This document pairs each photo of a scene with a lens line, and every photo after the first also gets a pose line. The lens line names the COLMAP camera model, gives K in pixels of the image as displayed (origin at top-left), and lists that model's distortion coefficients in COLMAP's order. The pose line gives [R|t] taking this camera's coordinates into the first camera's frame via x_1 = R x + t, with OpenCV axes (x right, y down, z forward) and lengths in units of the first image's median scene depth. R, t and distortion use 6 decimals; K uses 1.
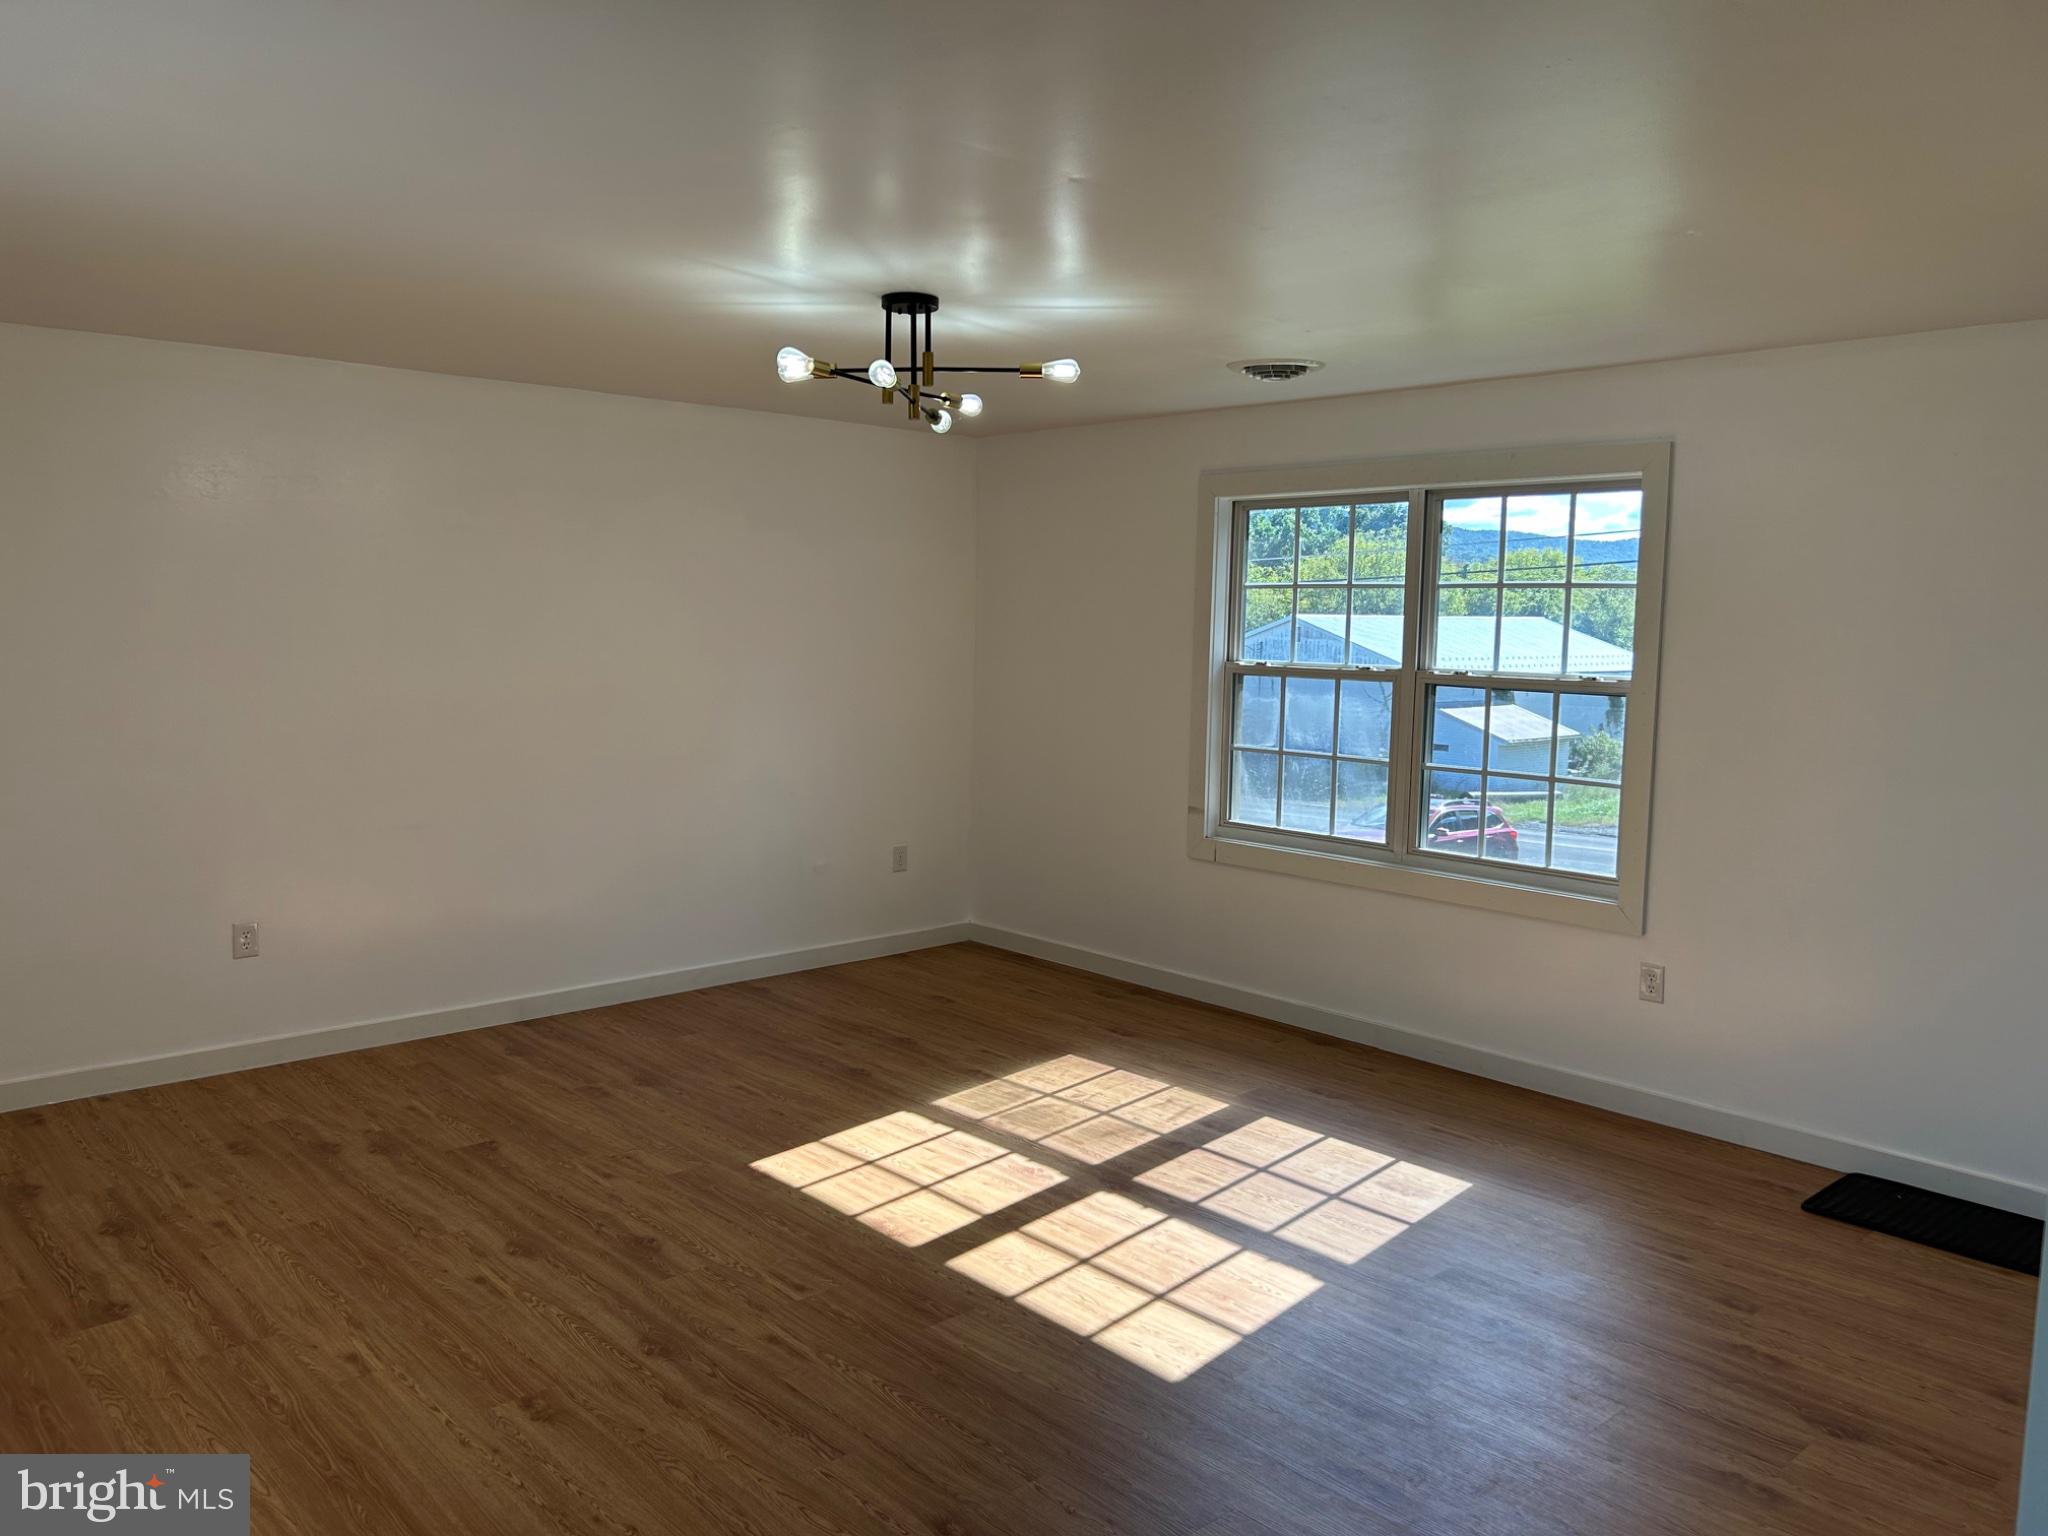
lens RADIAL K [[1556.9, 0, 1026.9], [0, 1556.9, 766.1], [0, 0, 1]] dist [0.007426, -0.004028]
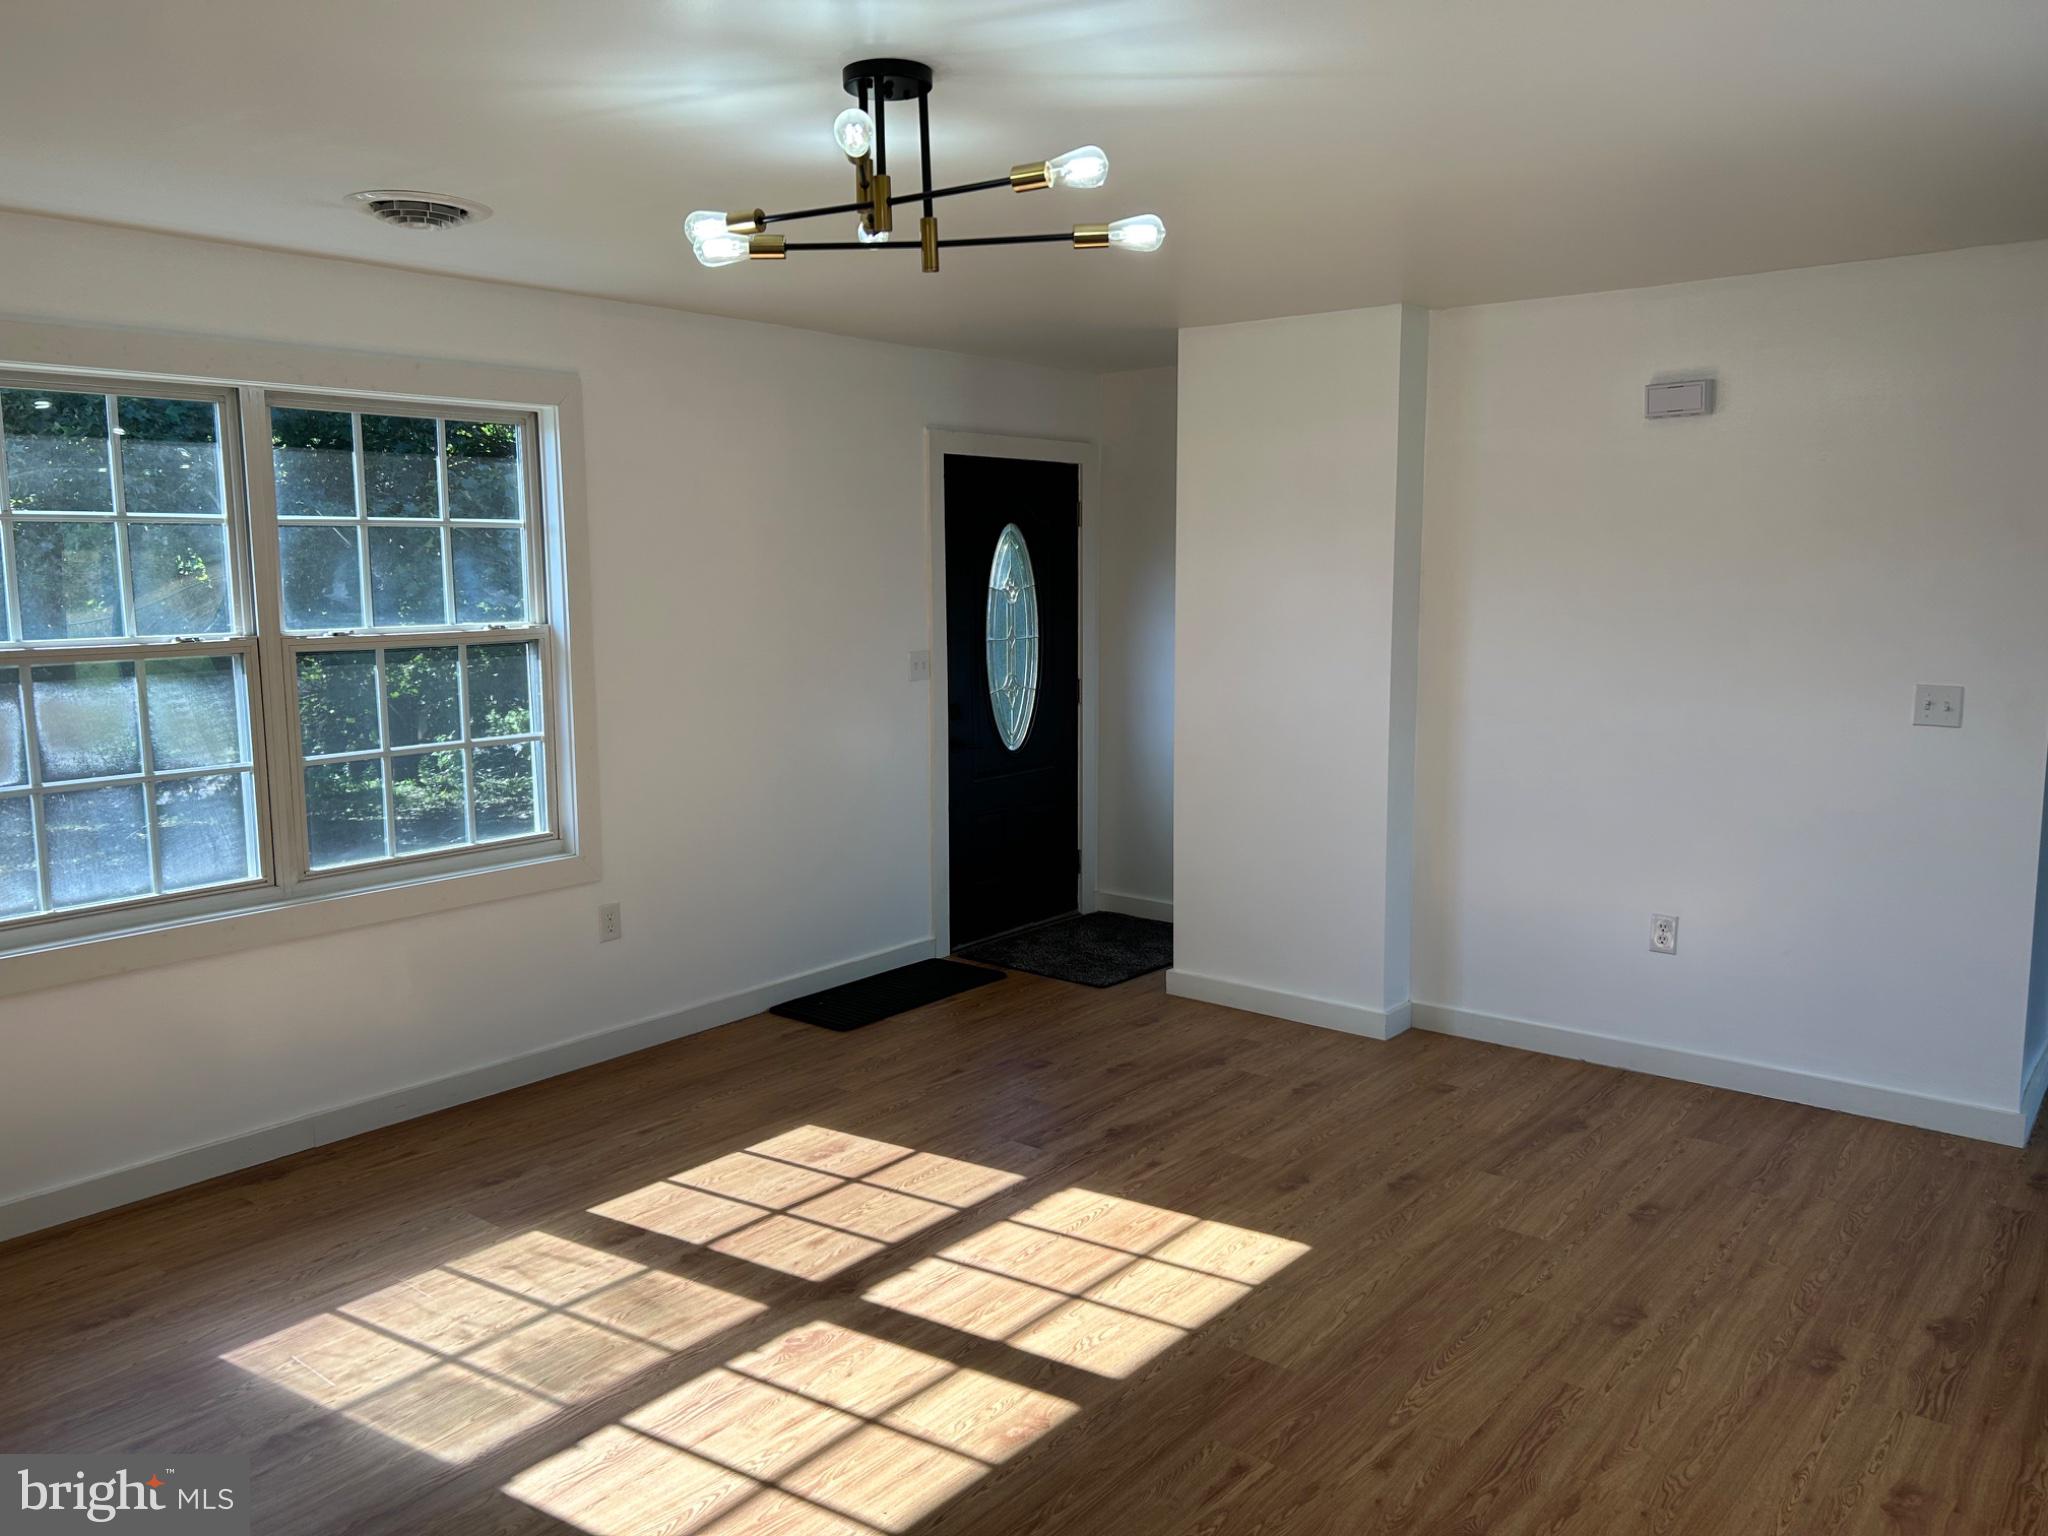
lens RADIAL K [[1556.9, 0, 1024.9], [0, 1556.9, 767.4], [0, 0, 1]] dist [0.007426, -0.004028]
pose [[-0.135687, -0.158272, 0.978028, -0.645138], [0.111910, 0.978391, 0.173857, -0.108530], [-0.984411, 0.133041, -0.115043, 0.910974]]
